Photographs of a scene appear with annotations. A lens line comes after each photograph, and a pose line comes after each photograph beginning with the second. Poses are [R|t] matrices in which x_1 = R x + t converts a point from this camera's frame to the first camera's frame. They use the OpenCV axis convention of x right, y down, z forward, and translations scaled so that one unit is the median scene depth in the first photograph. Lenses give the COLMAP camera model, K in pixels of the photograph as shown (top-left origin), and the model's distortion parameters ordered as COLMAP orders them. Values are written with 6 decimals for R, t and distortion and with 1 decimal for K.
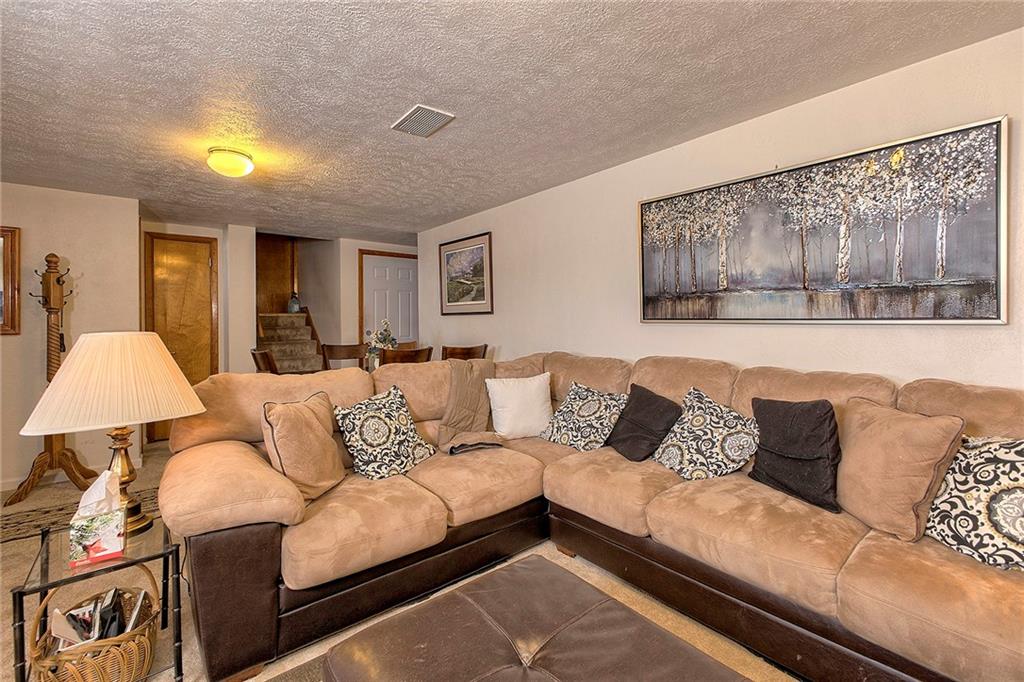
lens RADIAL K [[443.6, 0, 510.4], [0, 443.6, 332.1], [0, 0, 1]] dist [-0.000388, -0.000193]
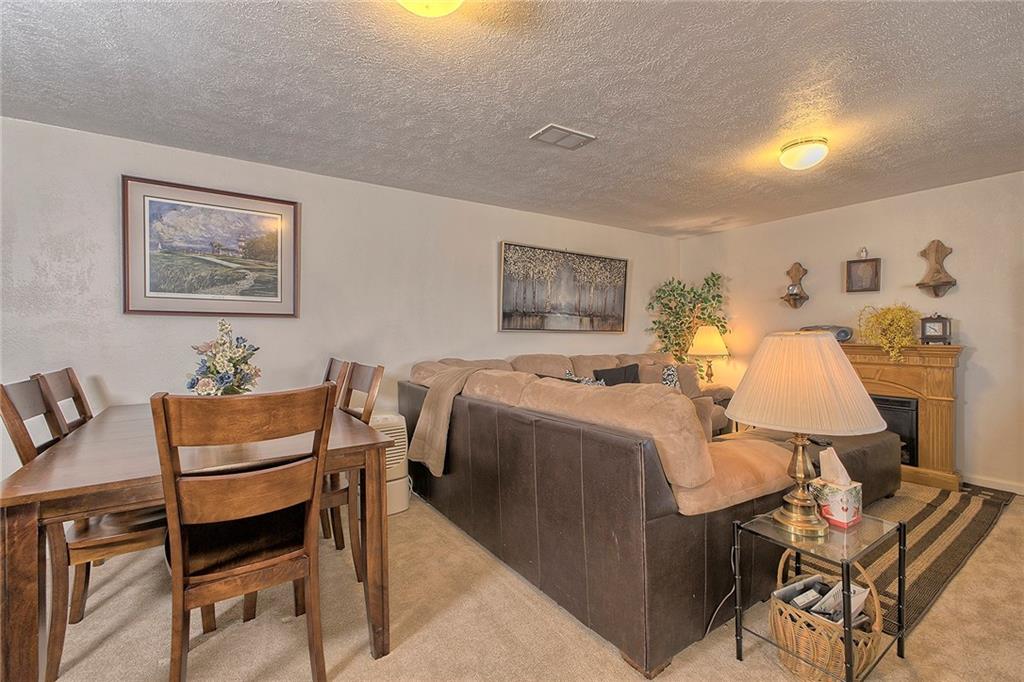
lens RADIAL K [[443.6, 0, 510.4], [0, 443.6, 332.1], [0, 0, 1]] dist [-0.000388, -0.000193]
pose [[0.111284, 0.001615, 0.993787, -1.093047], [0.012409, 0.999918, -0.003014, -0.016792], [-0.993711, 0.012667, 0.111255, 0.885199]]
